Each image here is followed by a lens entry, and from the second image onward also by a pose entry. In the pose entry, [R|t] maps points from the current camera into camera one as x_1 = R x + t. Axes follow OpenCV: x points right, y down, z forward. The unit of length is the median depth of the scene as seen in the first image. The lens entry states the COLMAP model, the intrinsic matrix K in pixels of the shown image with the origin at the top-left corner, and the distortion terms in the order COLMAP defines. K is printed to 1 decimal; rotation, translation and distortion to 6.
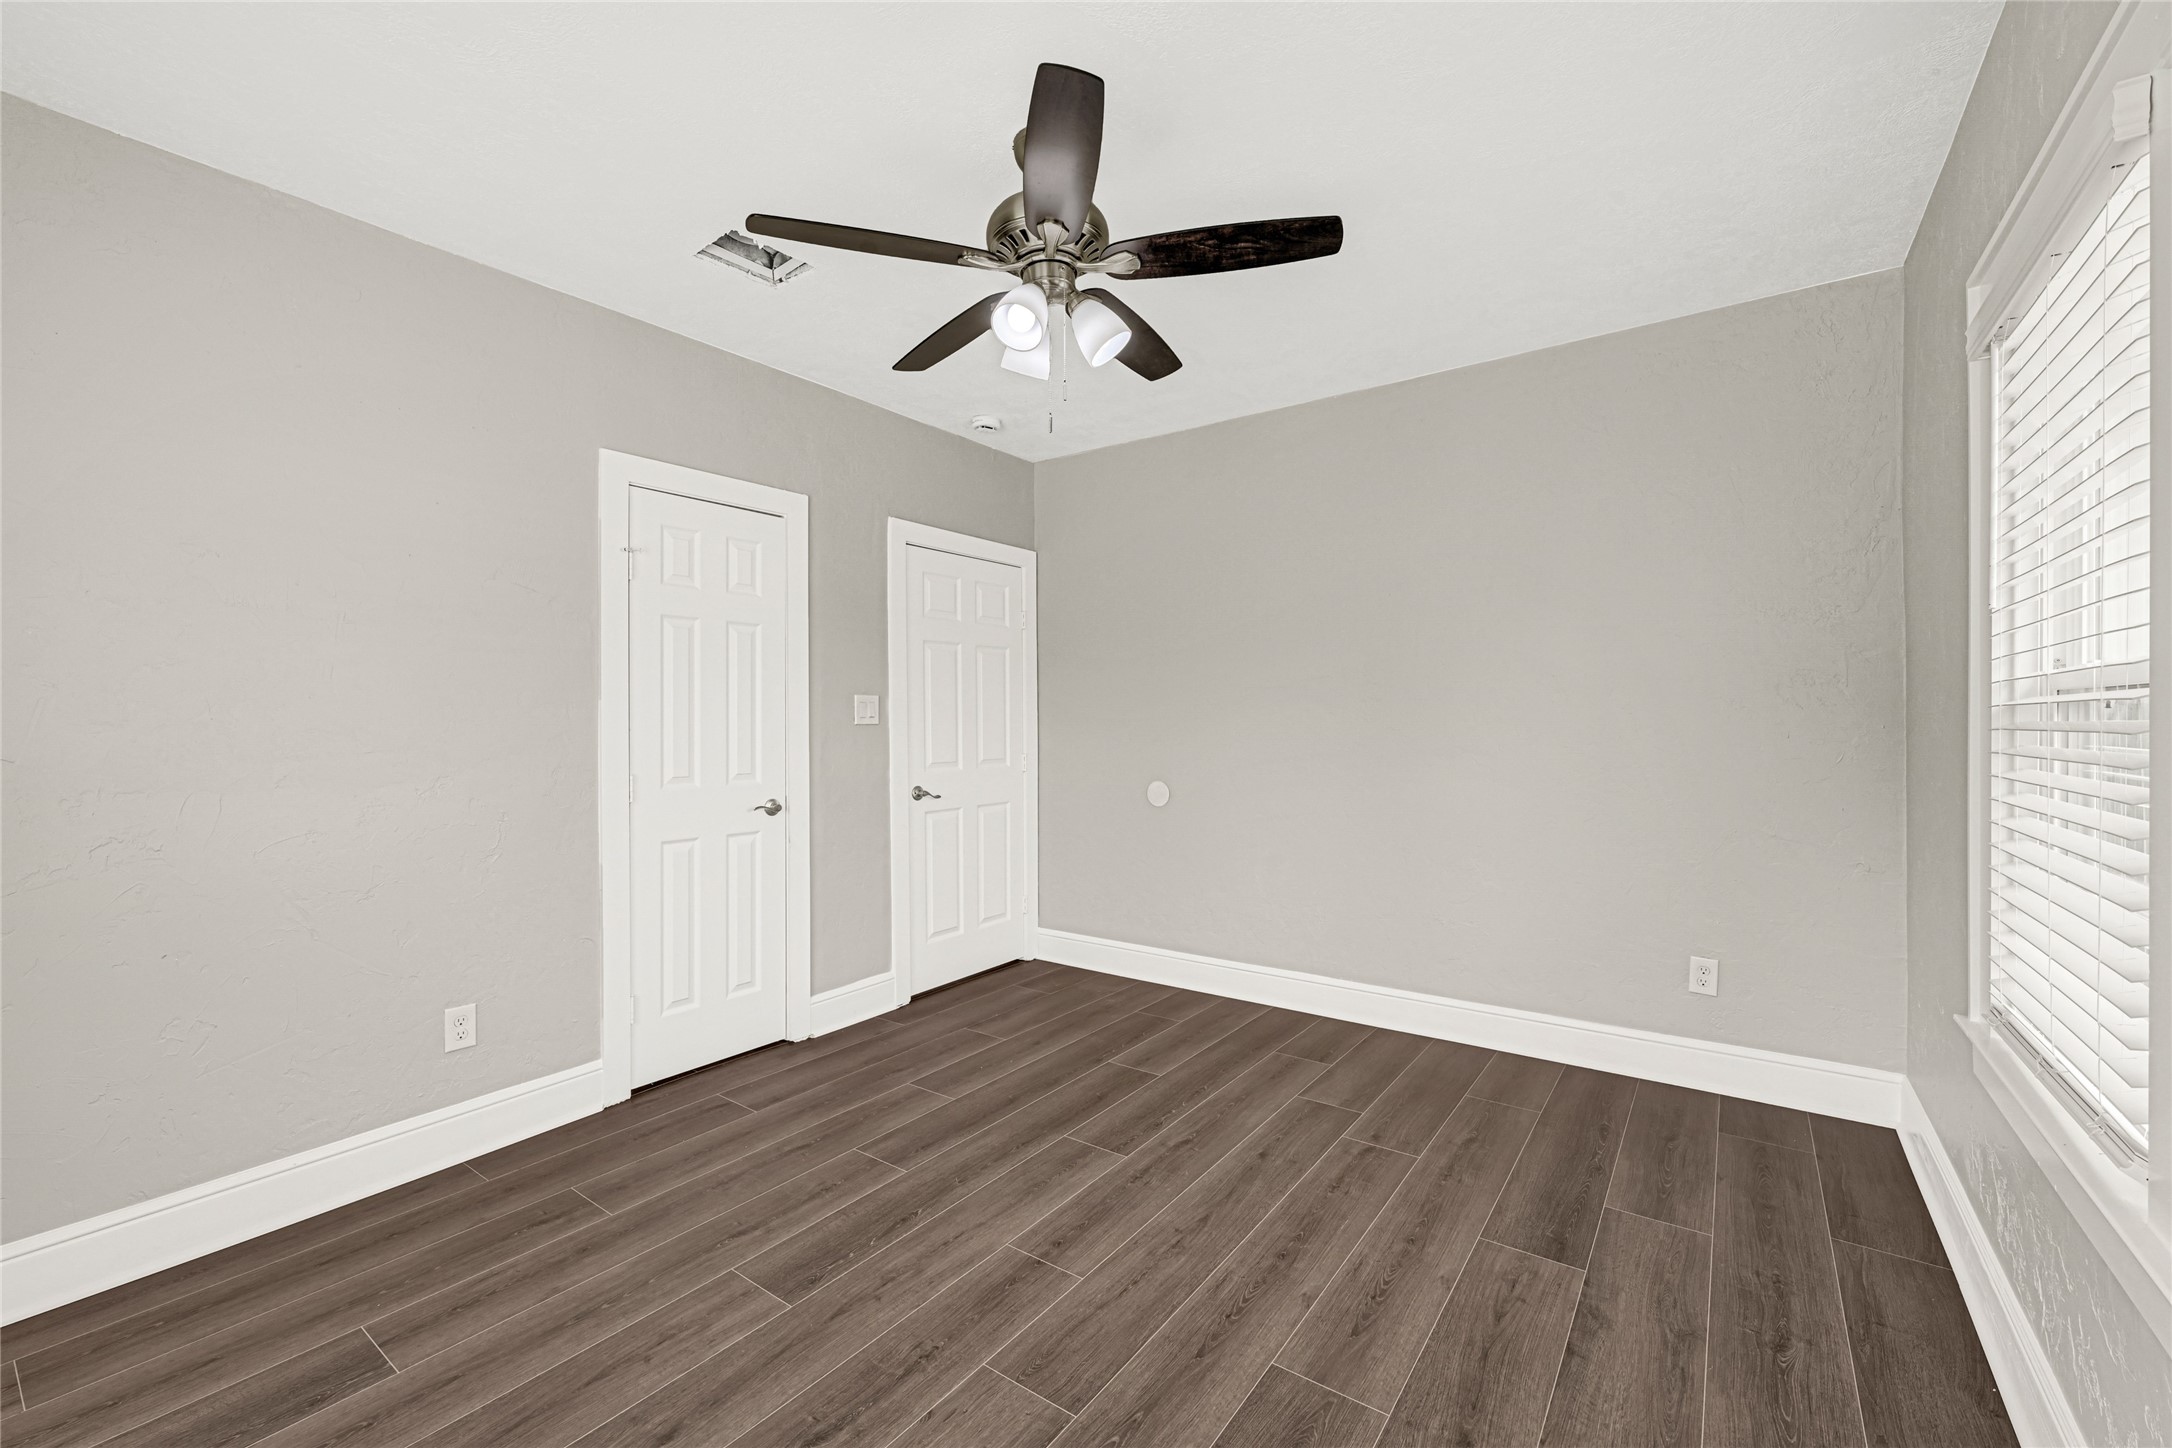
lens RADIAL K [[893.6, 0, 1102.3], [0, 893.6, 715.9], [0, 0, 1]] dist [0.000463, 0.000095]
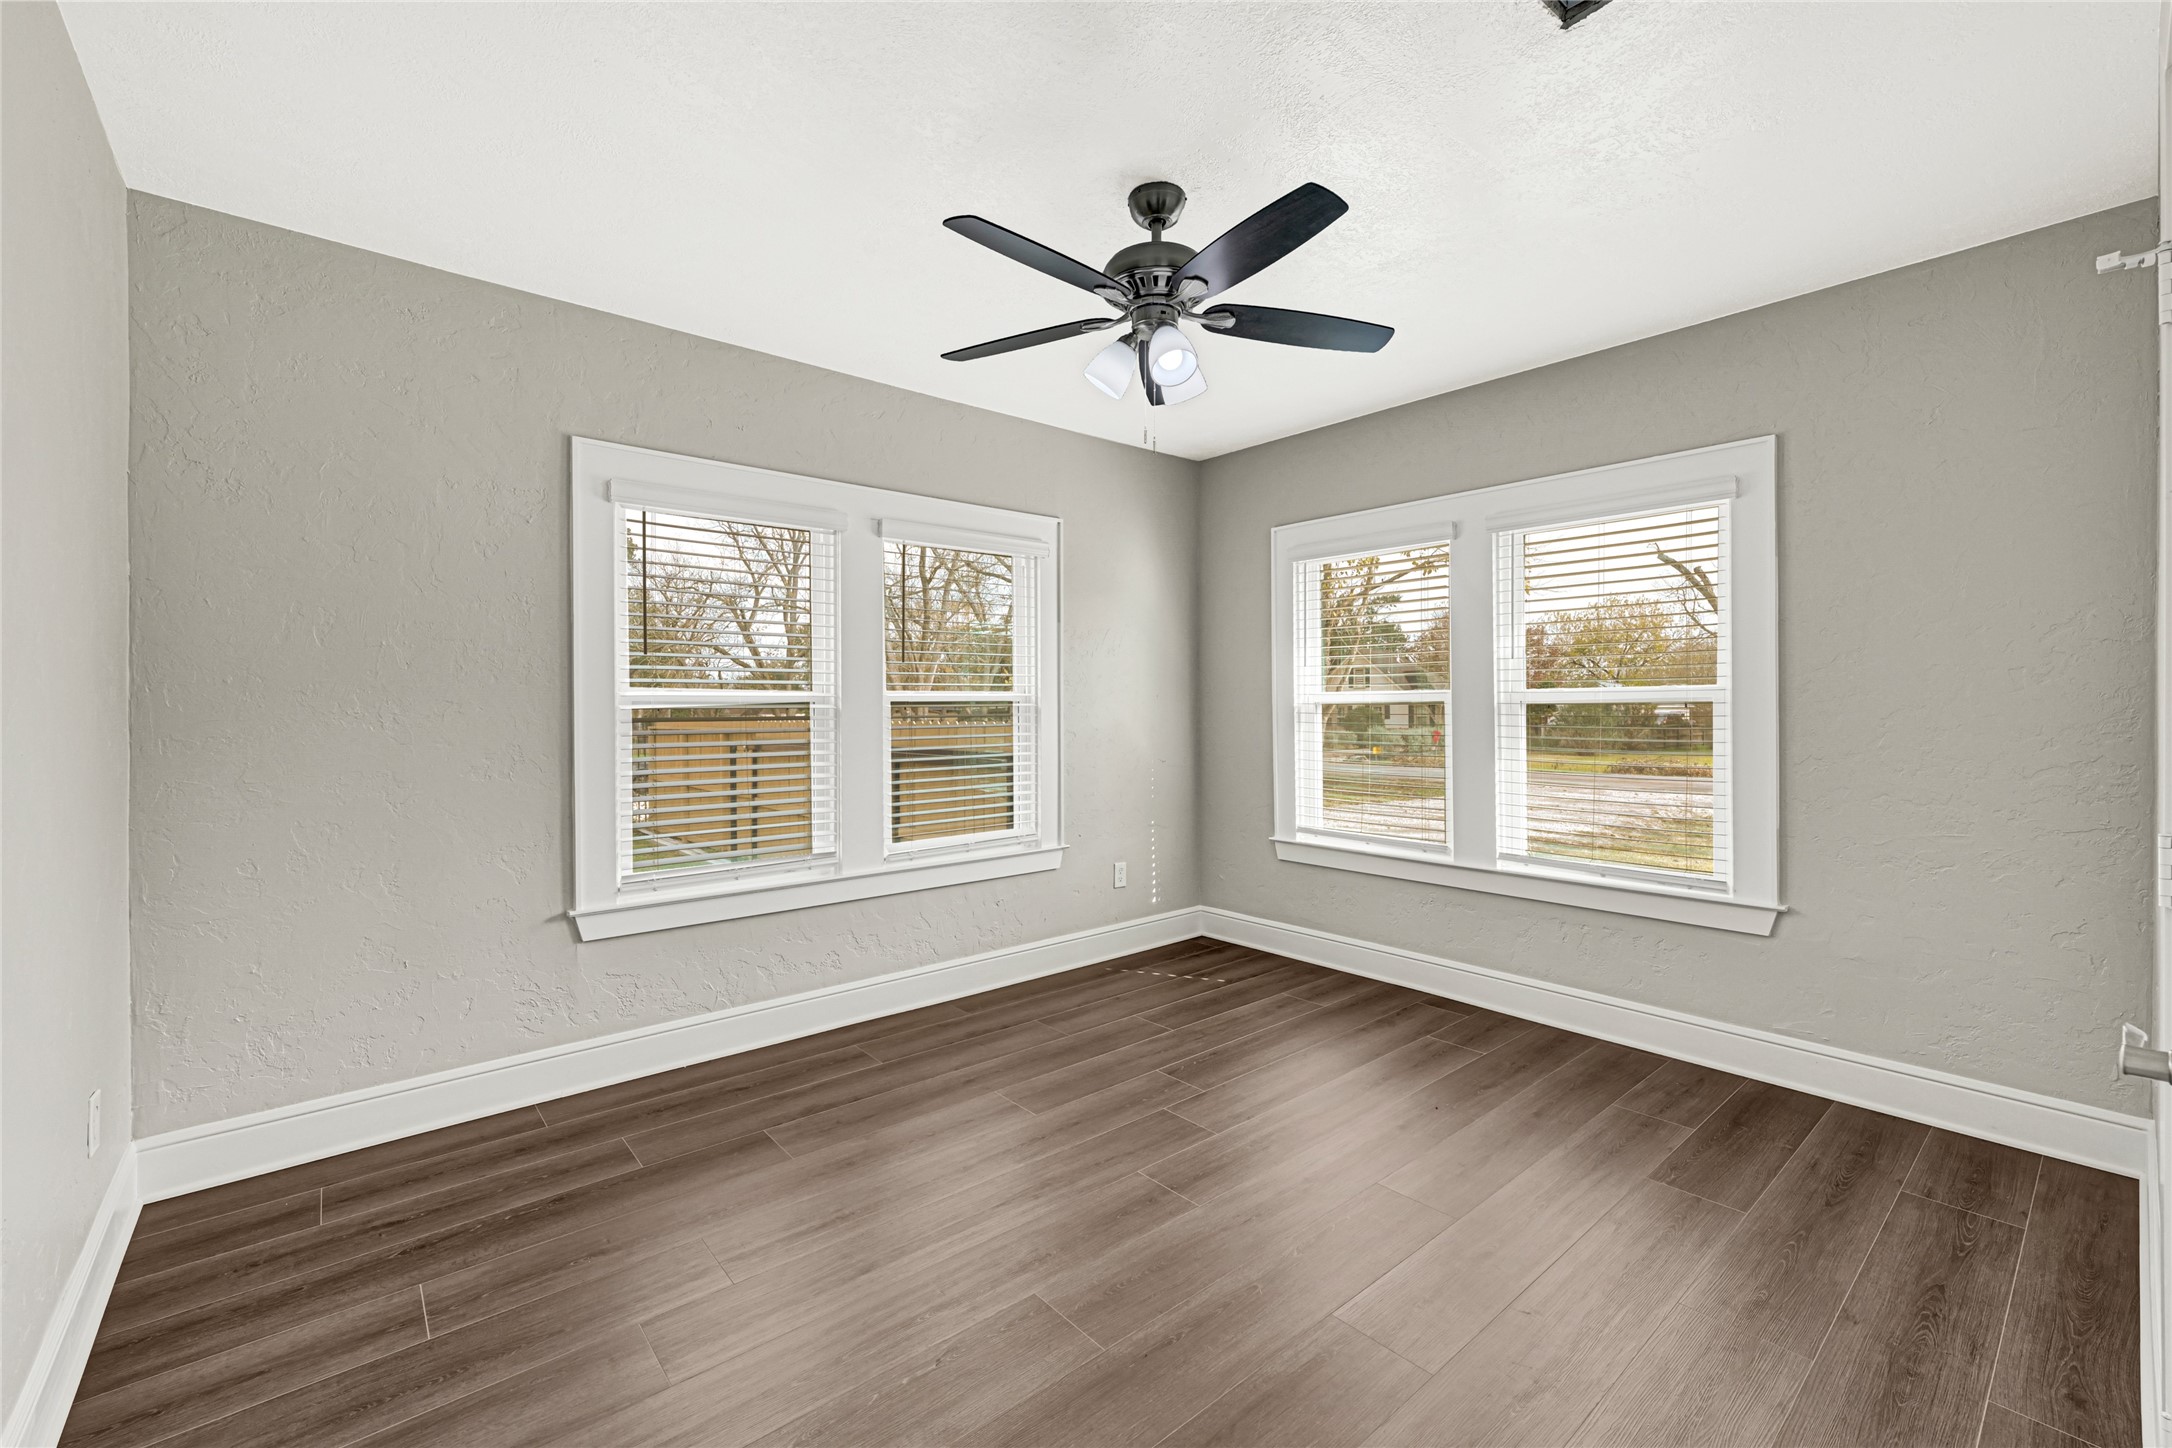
lens RADIAL K [[893.6, 0, 1102.3], [0, 893.6, 715.9], [0, 0, 1]] dist [0.000463, 0.000095]
pose [[-0.972279, 0.002737, 0.233808, -0.243117], [0.003140, 0.999994, 0.001351, 0.007255], [-0.233803, 0.002048, -0.972282, 2.045817]]
